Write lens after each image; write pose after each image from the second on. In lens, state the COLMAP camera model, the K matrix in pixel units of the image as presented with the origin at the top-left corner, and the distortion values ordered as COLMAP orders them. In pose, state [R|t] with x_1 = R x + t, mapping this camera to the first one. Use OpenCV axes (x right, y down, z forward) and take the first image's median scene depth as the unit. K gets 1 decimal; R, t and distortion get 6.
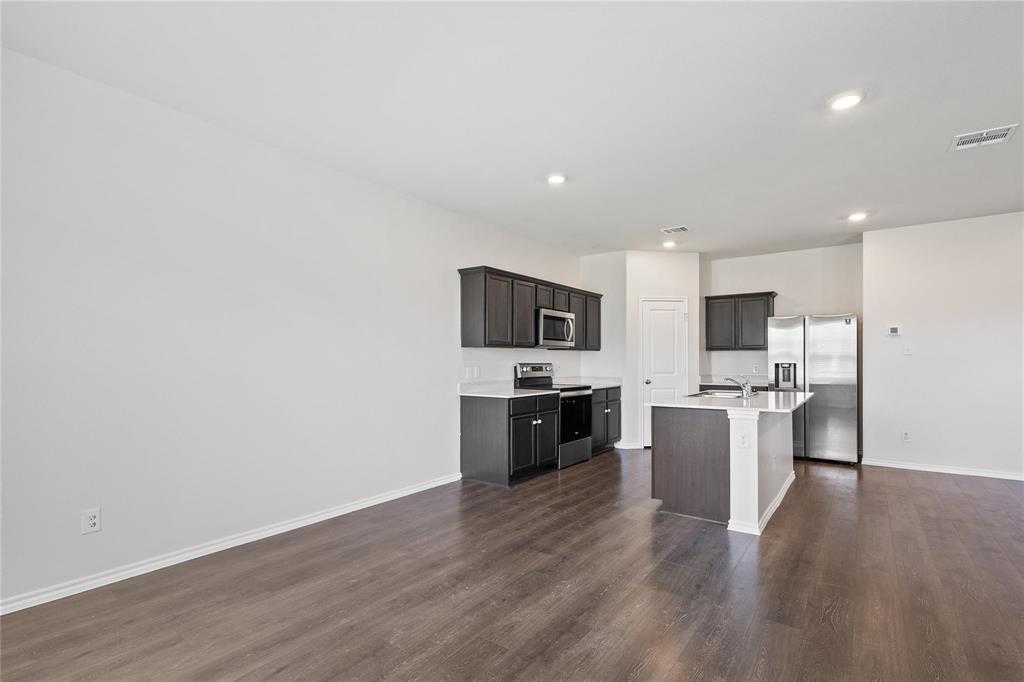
lens RADIAL K [[489.6, 0, 509.9], [0, 489.6, 363.1], [0, 0, 1]] dist [0.001470, 0.000260]
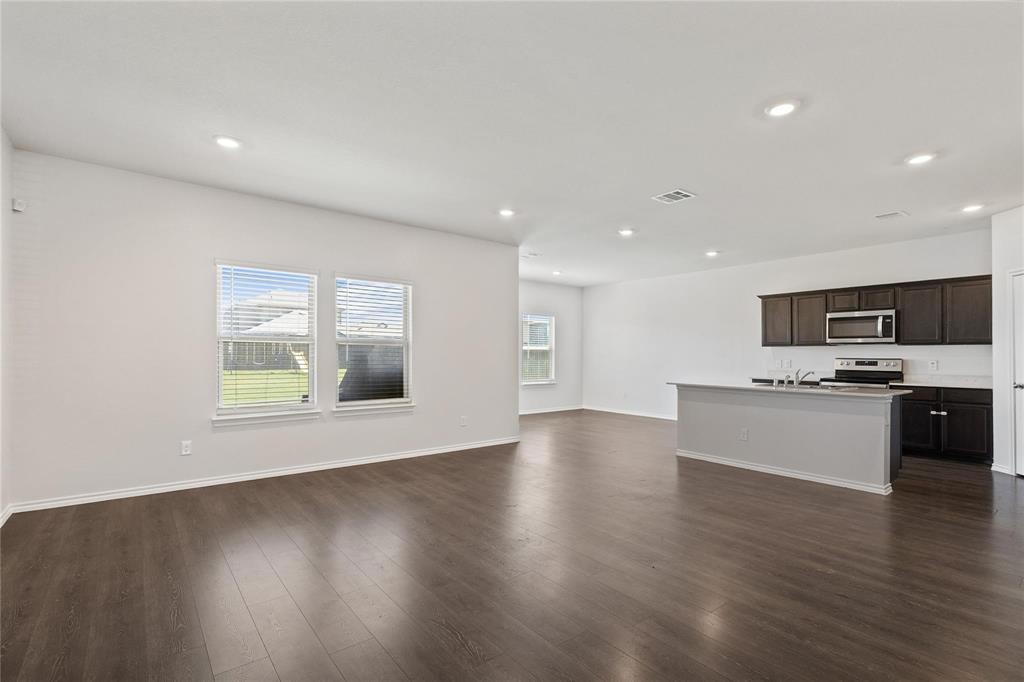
lens RADIAL K [[475.3, 0, 512.0], [0, 475.3, 341.0], [0, 0, 1]] dist [-0.001200, -0.000154]
pose [[-0.251551, -0.025073, -0.967519, 1.351084], [-0.010720, 0.999675, -0.023119, -0.005479], [0.967785, 0.004556, -0.251738, 0.511134]]
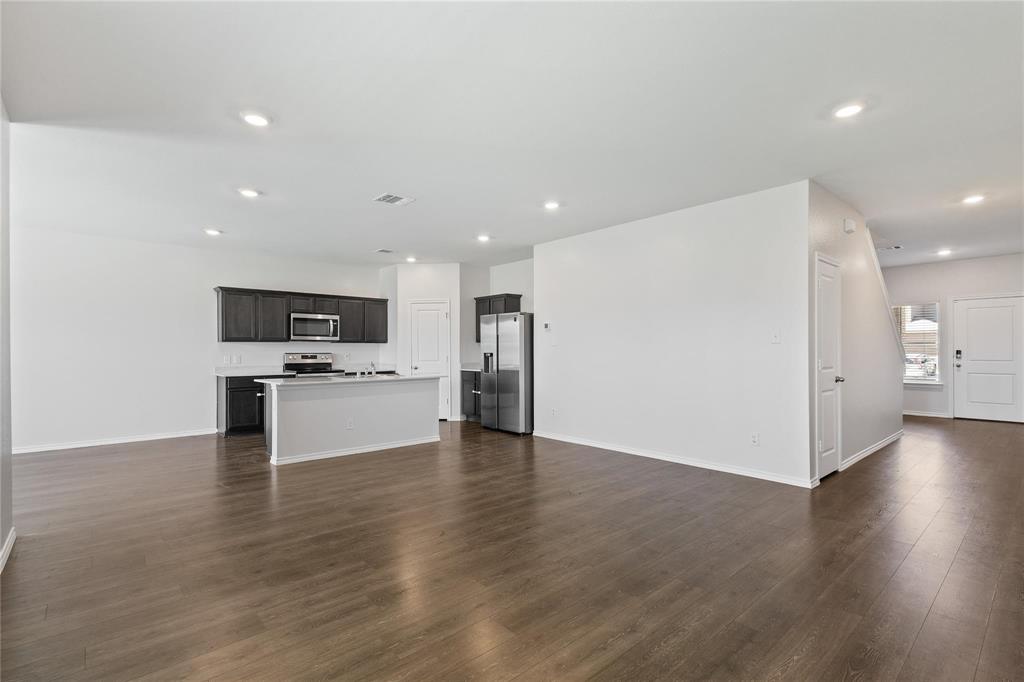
lens RADIAL K [[475.3, 0, 512.0], [0, 475.3, 341.0], [0, 0, 1]] dist [-0.001200, -0.000154]
pose [[0.977592, -0.005850, -0.210426, 0.910216], [0.000966, 0.999728, -0.023305, -0.001502], [0.210505, 0.022579, 0.977332, -0.168261]]
